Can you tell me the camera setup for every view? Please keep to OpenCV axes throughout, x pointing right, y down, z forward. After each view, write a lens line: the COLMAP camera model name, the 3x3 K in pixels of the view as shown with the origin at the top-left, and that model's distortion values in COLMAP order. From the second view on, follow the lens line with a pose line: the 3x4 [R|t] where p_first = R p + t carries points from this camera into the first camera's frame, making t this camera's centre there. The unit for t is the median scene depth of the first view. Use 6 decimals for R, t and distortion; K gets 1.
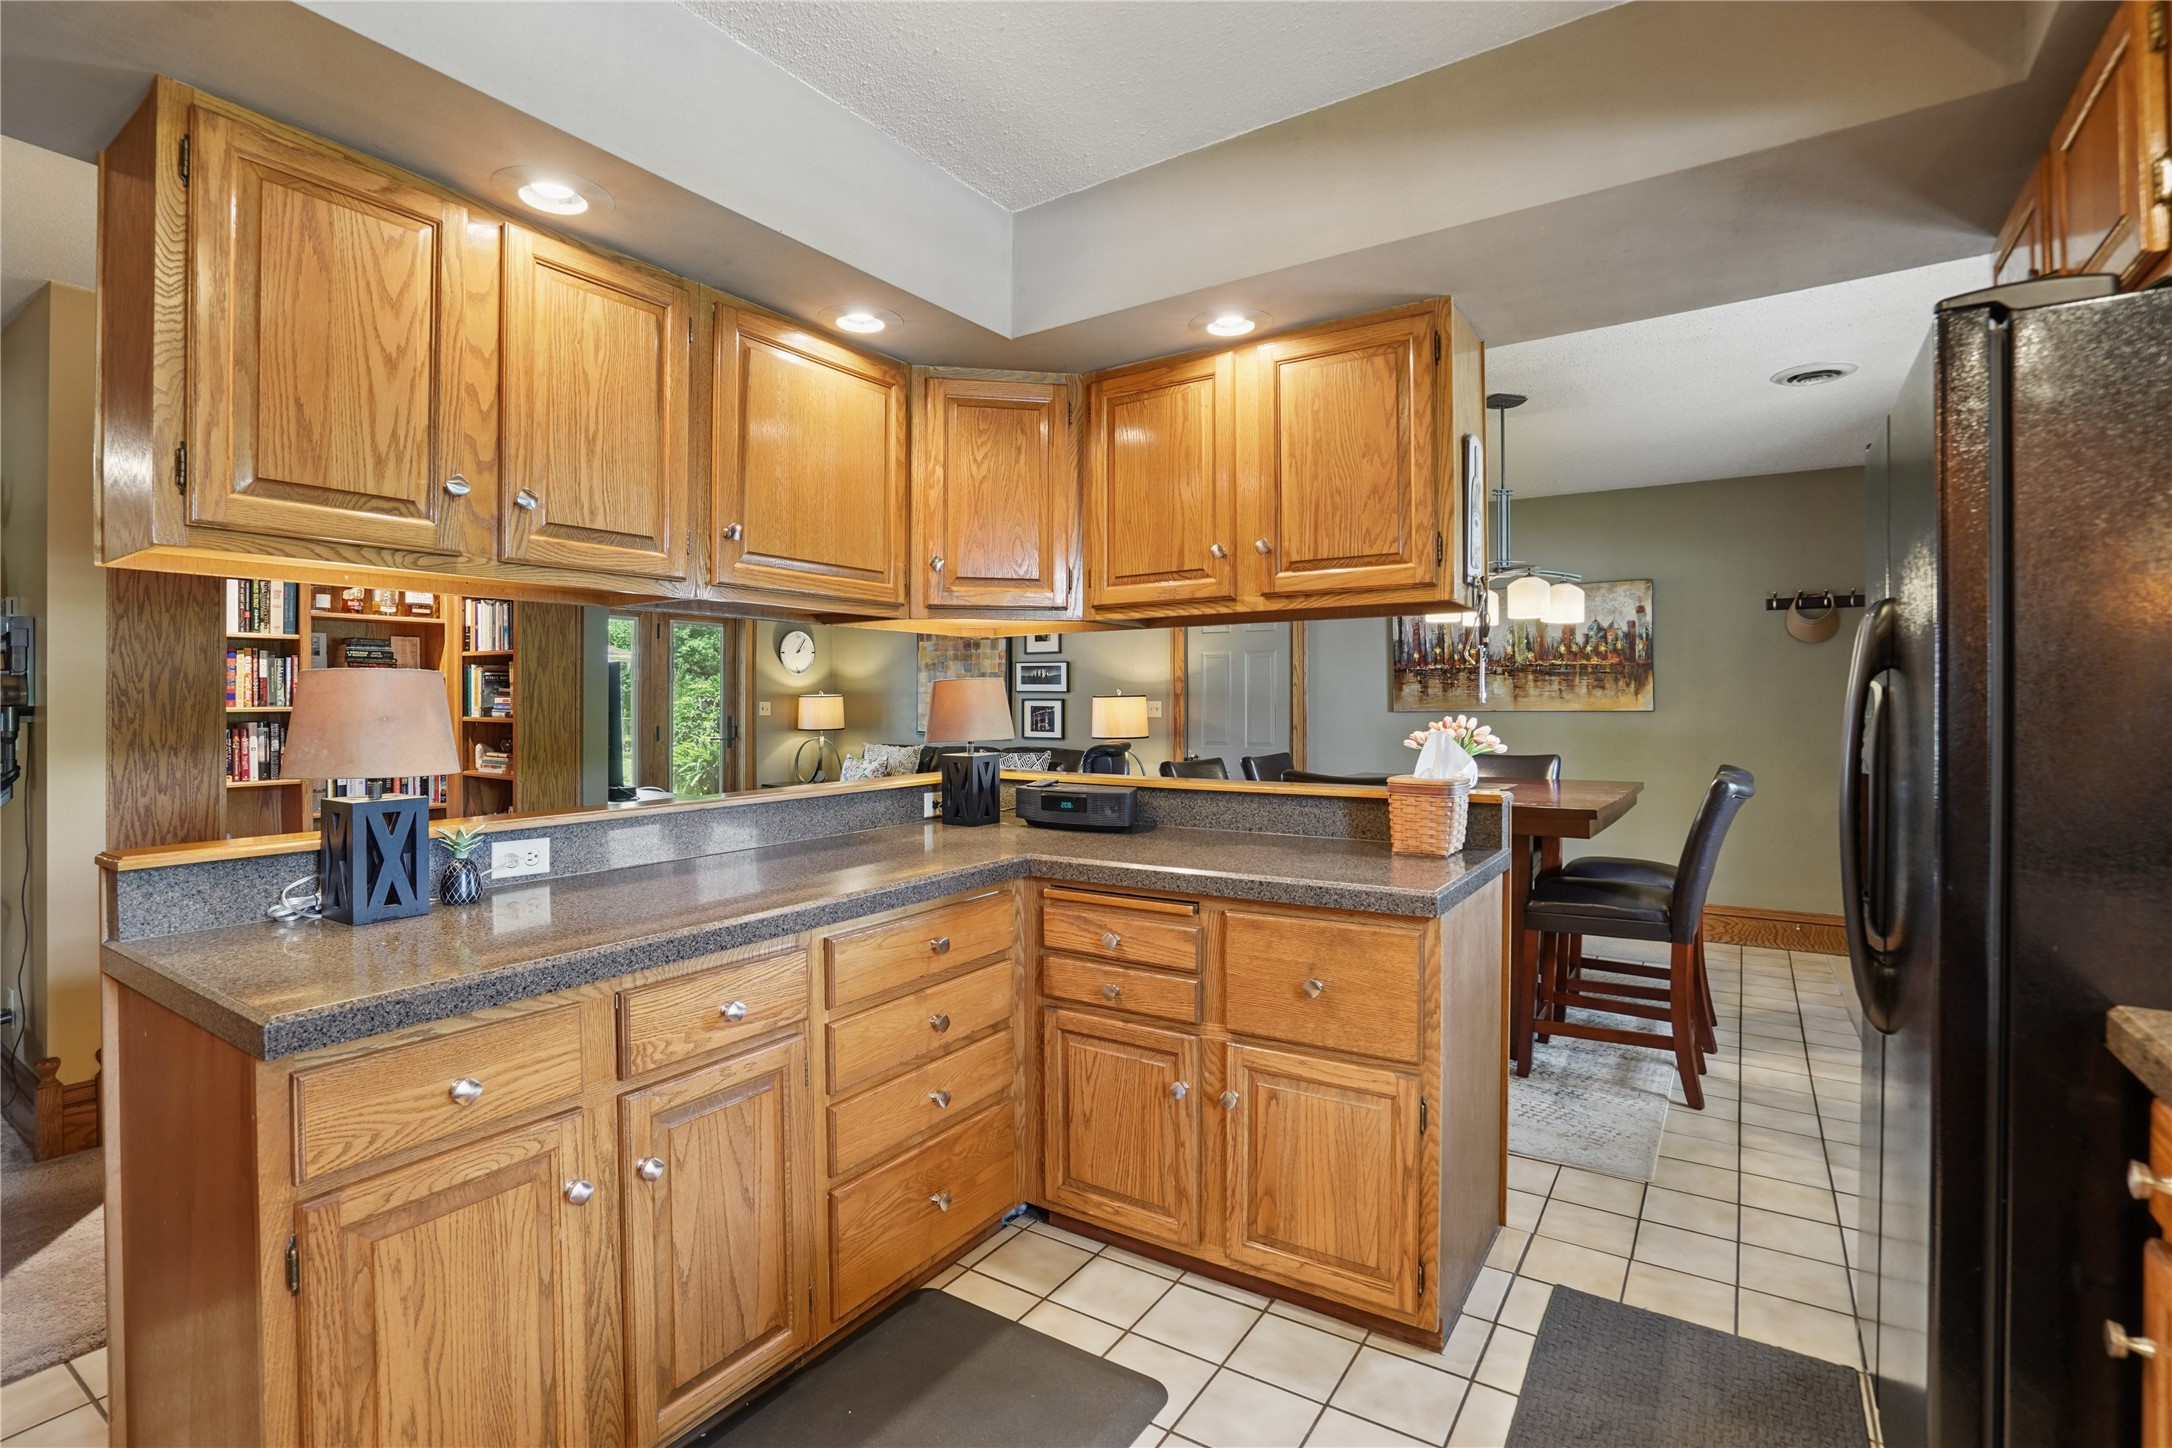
lens RADIAL K [[1025.8, 0, 1078.5], [0, 1025.8, 715.6], [0, 0, 1]] dist [-0.014386, 0.001379]
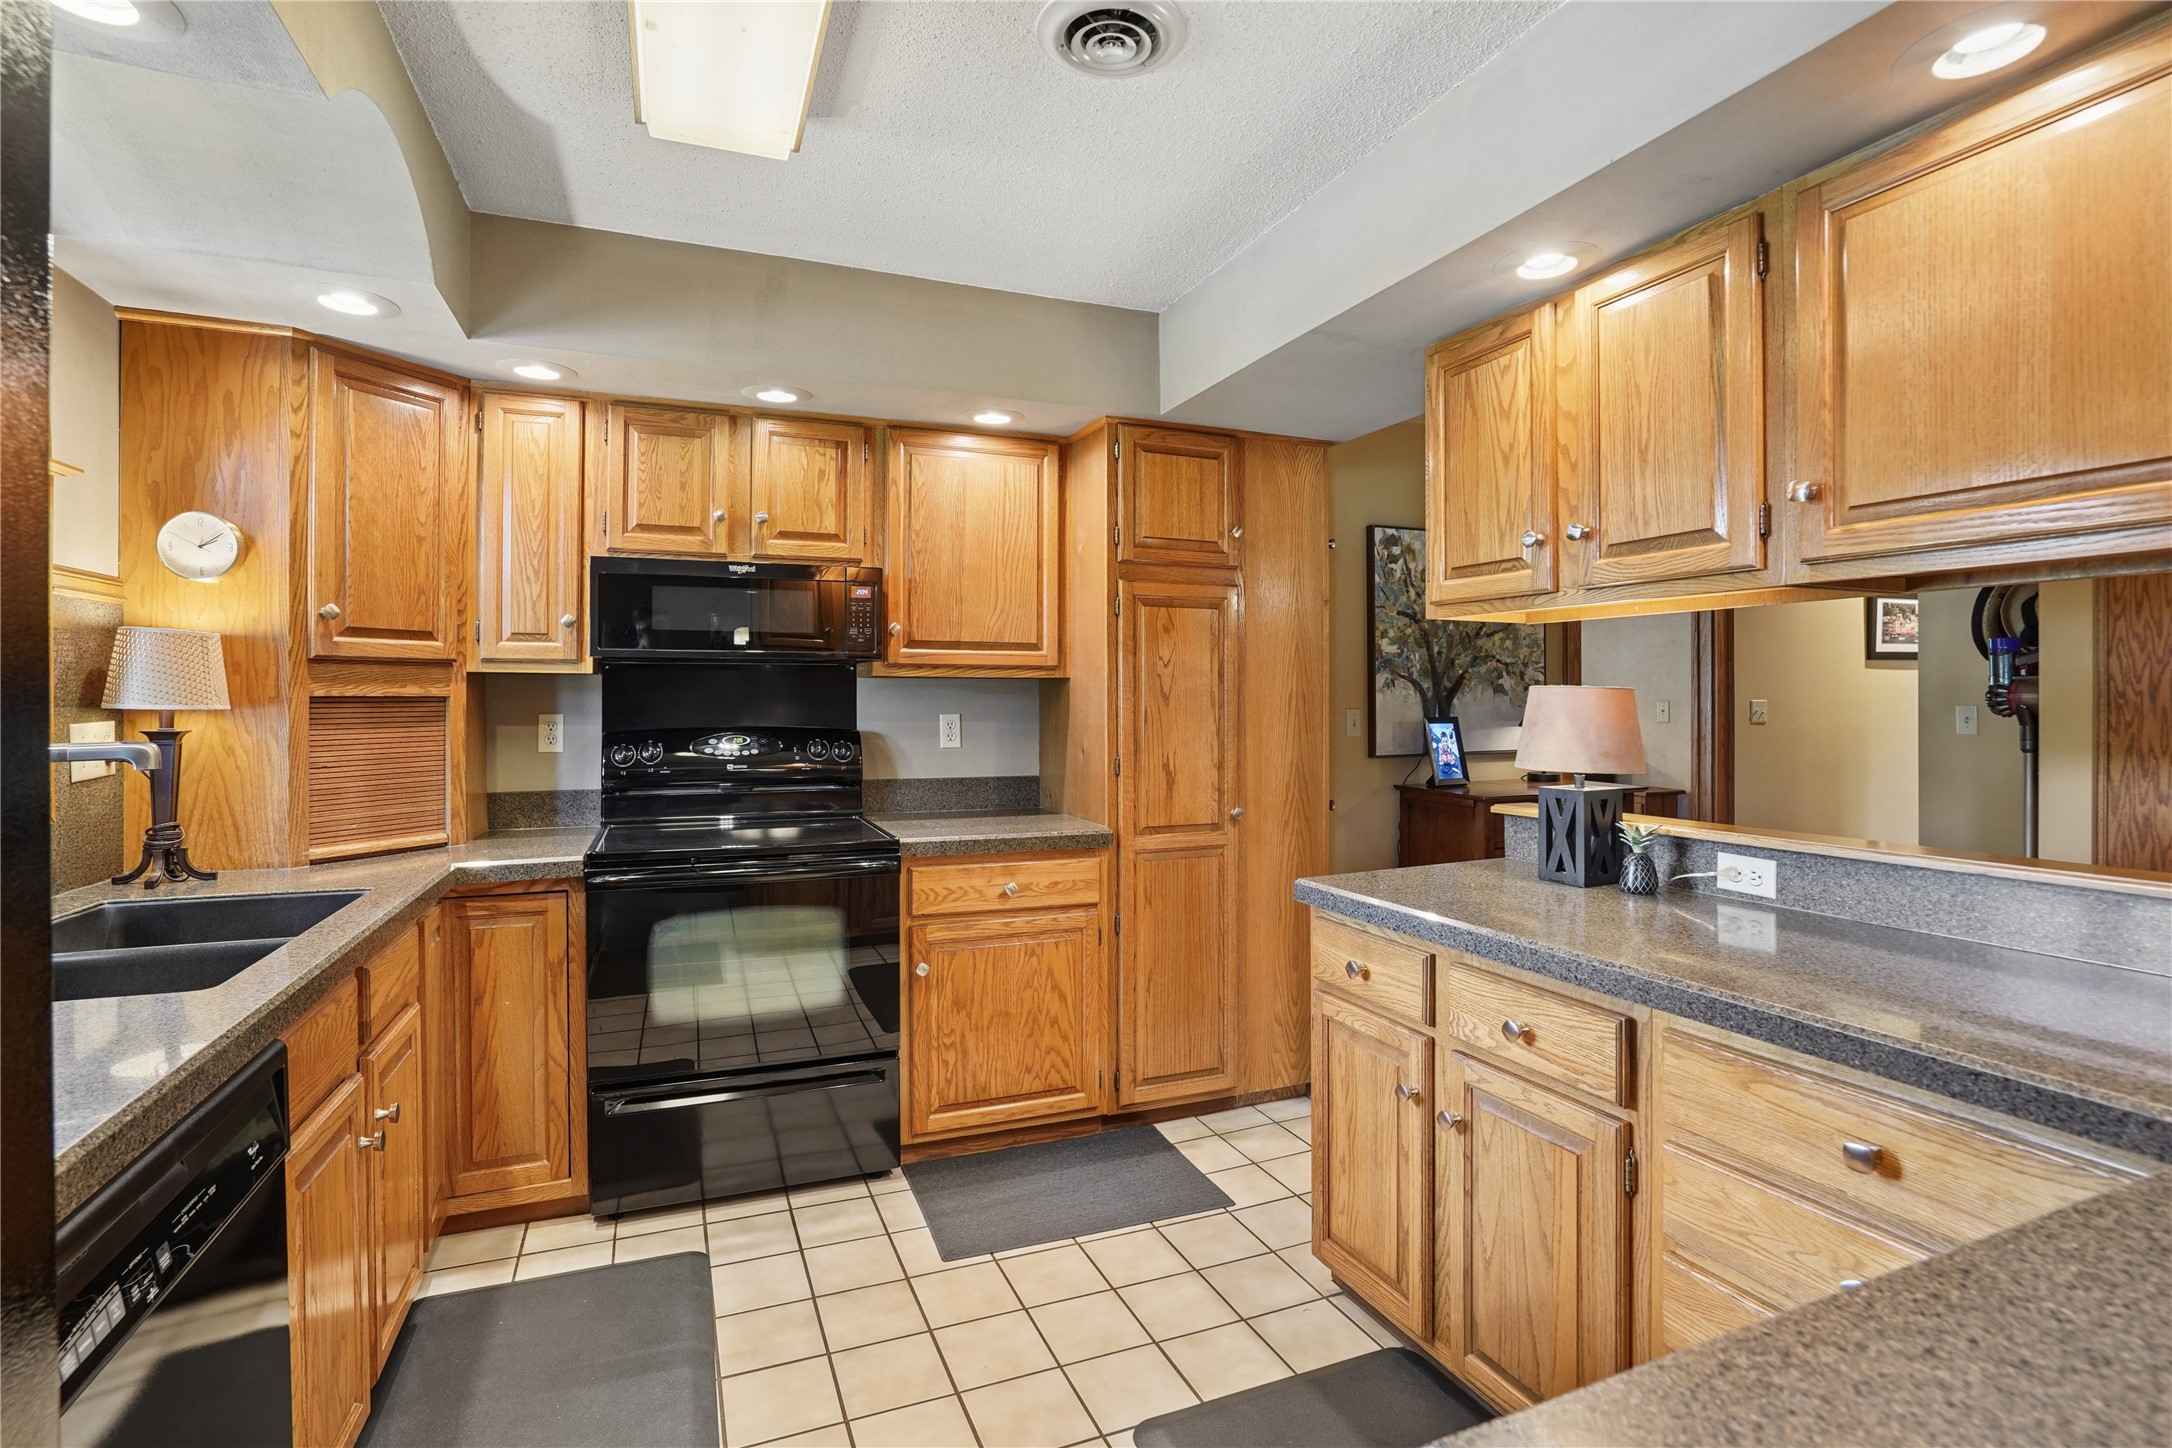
lens RADIAL K [[1025.8, 0, 1068.7], [0, 1025.8, 707.3], [0, 0, 1]] dist [-0.014386, 0.001379]
pose [[-0.556347, 0.010438, -0.830884, 0.591796], [-0.005626, 0.999851, 0.016328, -0.029660], [0.830931, 0.013759, -0.556206, 0.982540]]
